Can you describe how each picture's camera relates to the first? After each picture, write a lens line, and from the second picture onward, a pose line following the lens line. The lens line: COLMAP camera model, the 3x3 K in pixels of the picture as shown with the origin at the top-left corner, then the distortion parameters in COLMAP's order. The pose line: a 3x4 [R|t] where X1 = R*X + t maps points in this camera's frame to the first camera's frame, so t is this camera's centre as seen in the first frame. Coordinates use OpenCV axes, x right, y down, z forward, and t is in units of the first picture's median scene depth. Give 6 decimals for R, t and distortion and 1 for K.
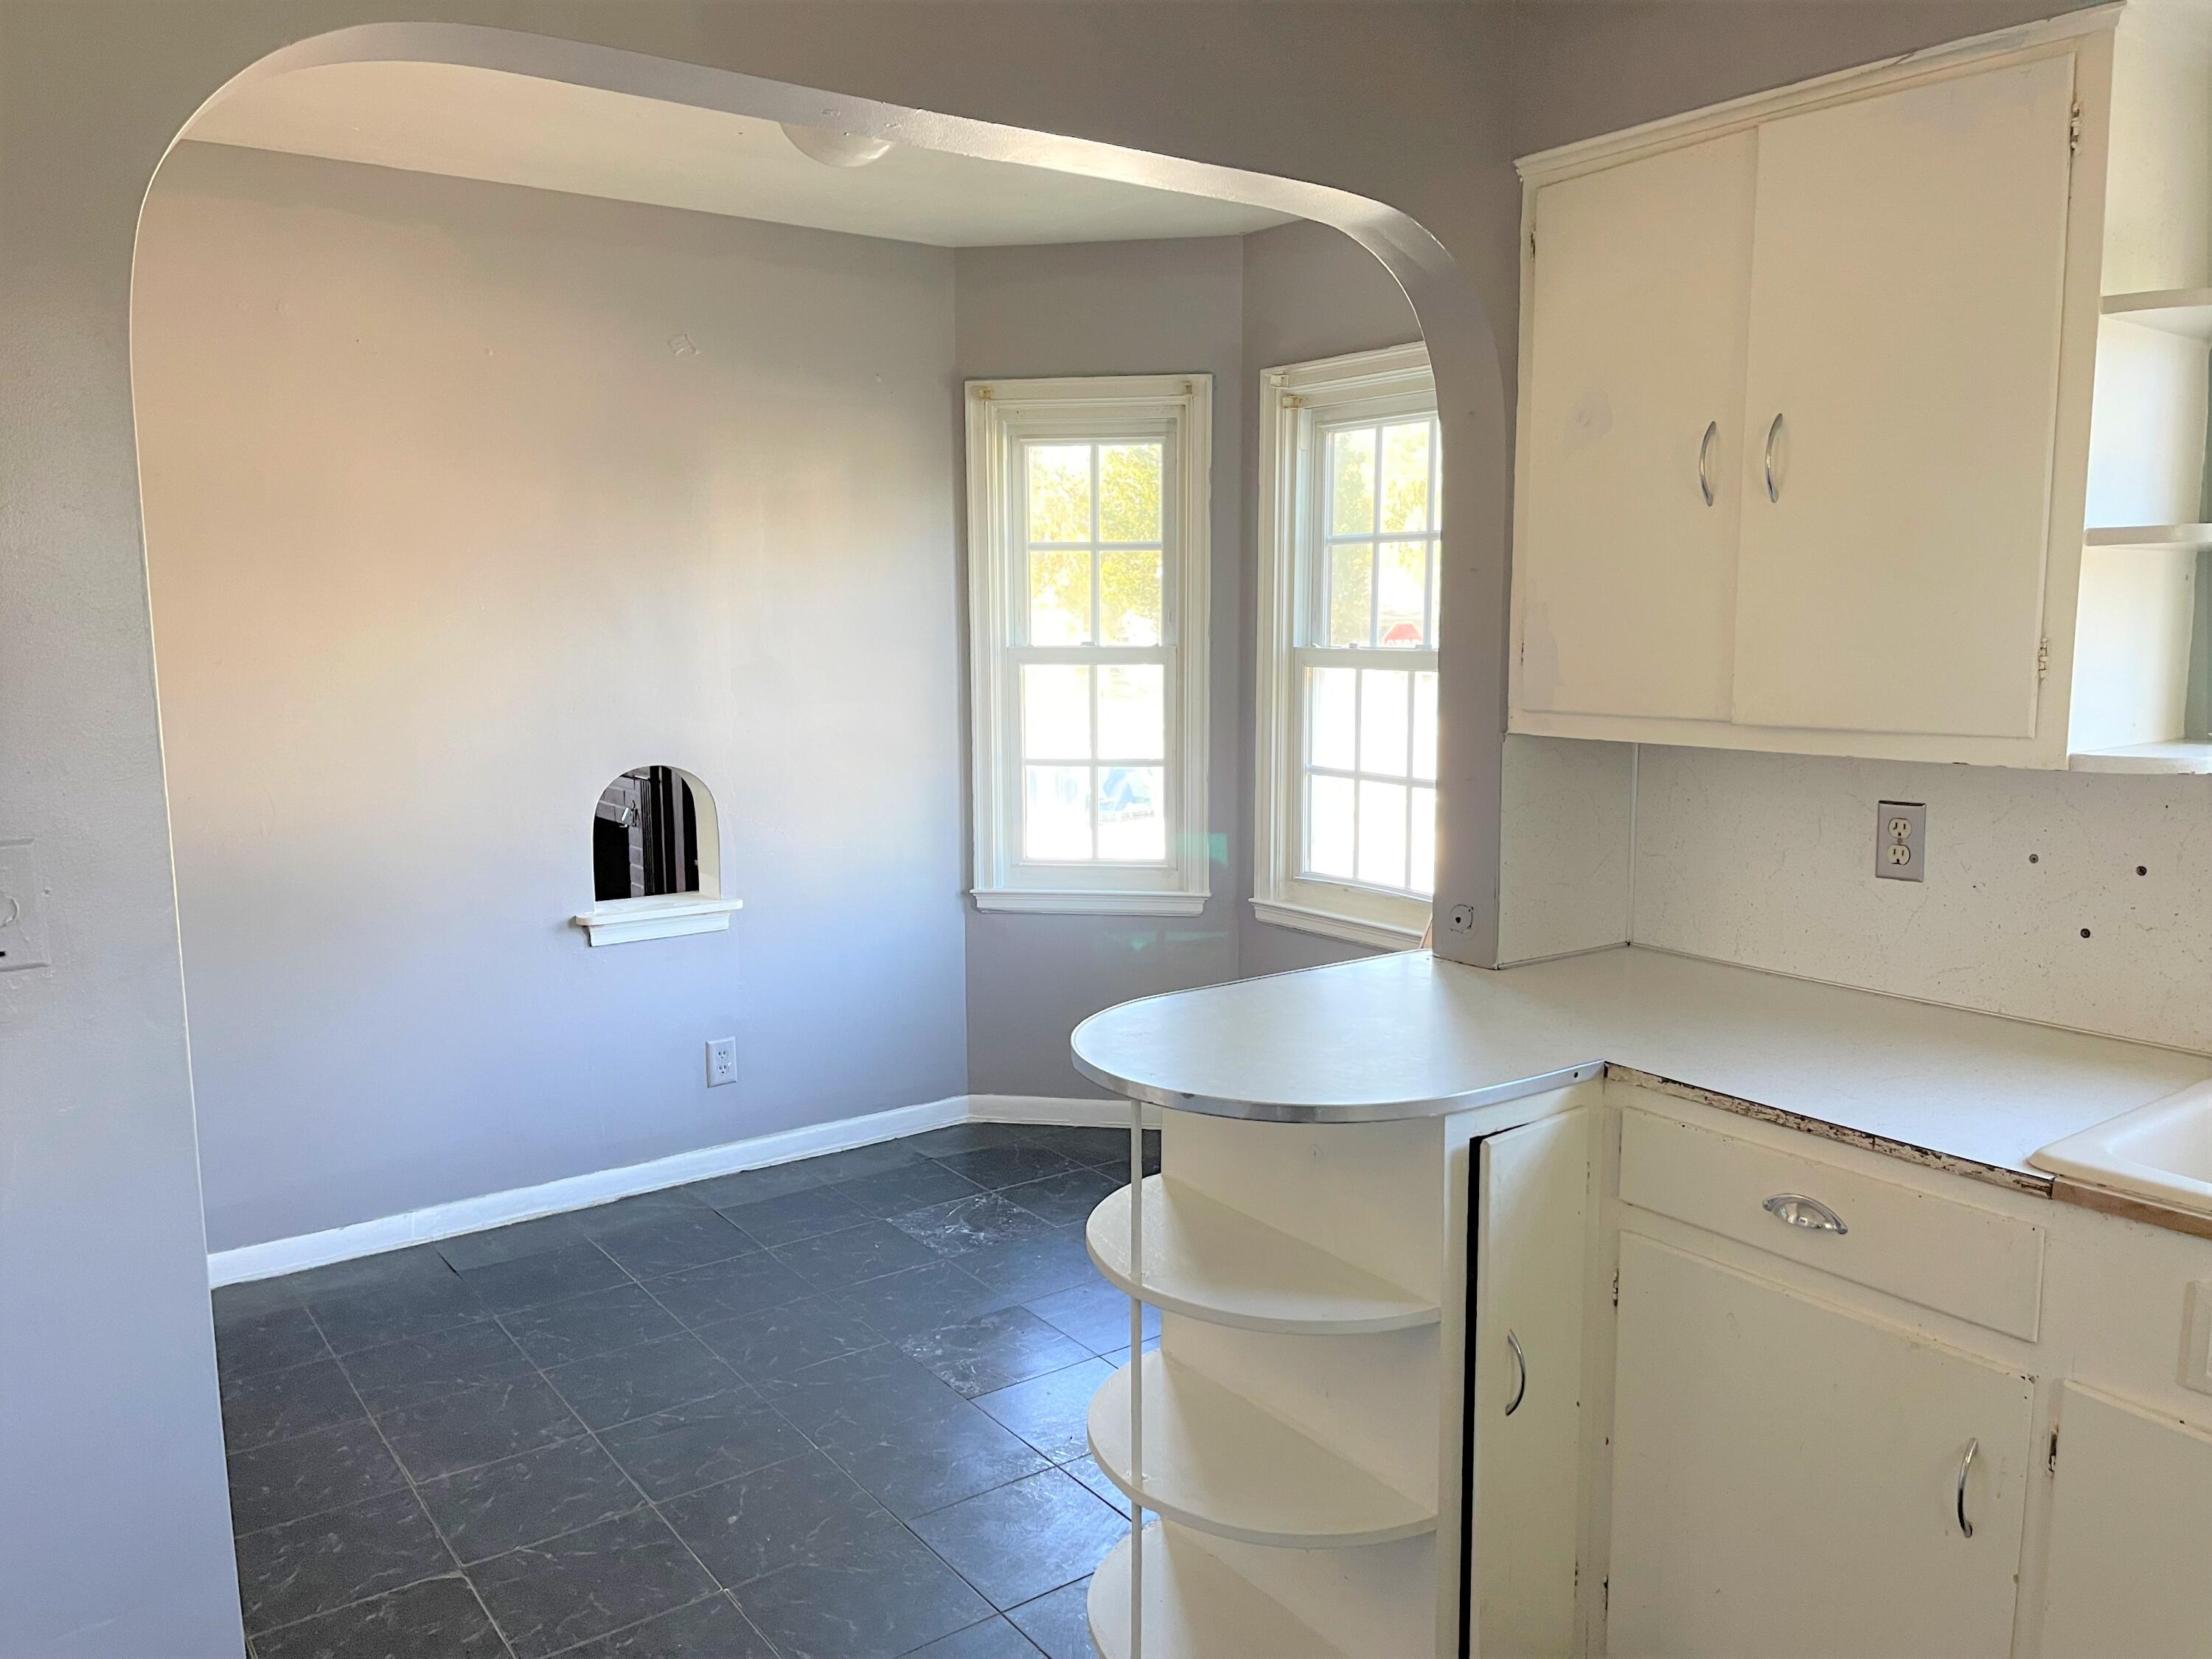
lens RADIAL K [[1666.2, 0, 1105.5], [0, 1666.2, 827.2], [0, 0, 1]] dist [-0.023313, -0.013109]
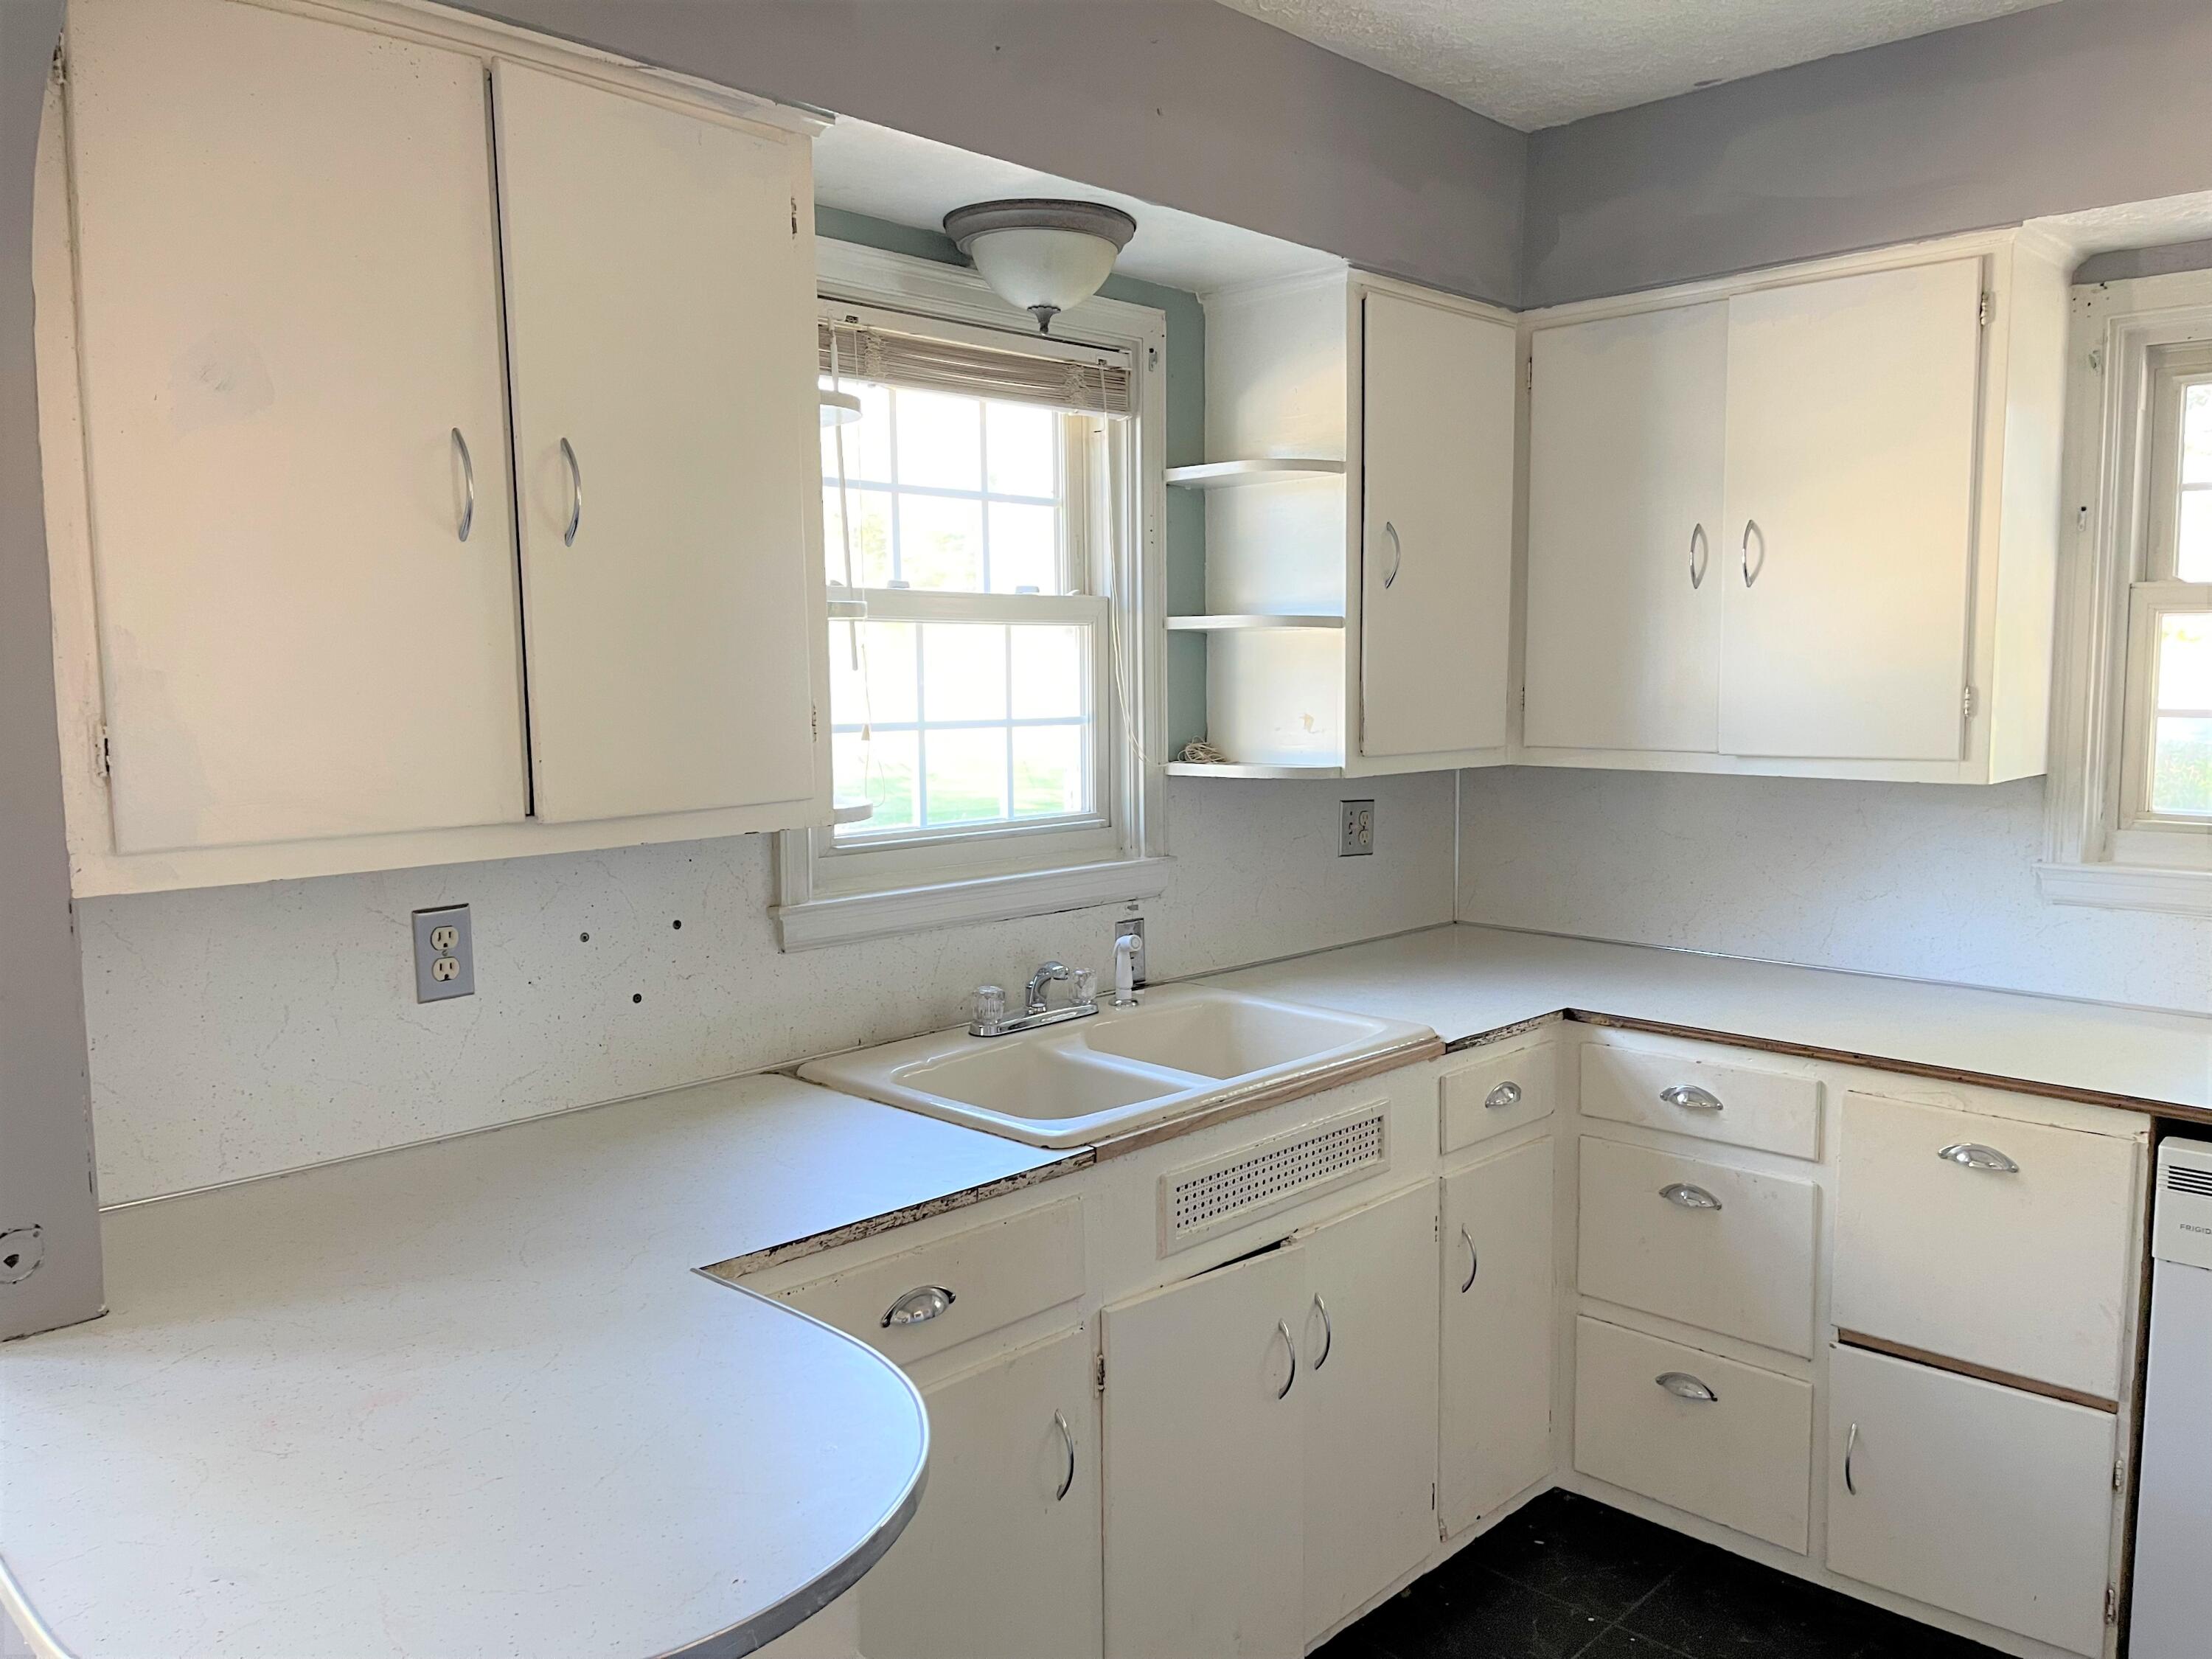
lens RADIAL K [[1666.2, 0, 1105.3], [0, 1666.2, 823.0], [0, 0, 1]] dist [-0.023313, -0.013109]
pose [[-0.195048, -0.080809, 0.977459, -0.477959], [0.140882, 0.983957, 0.109458, -0.120534], [-0.970623, 0.159056, -0.180534, 0.968601]]
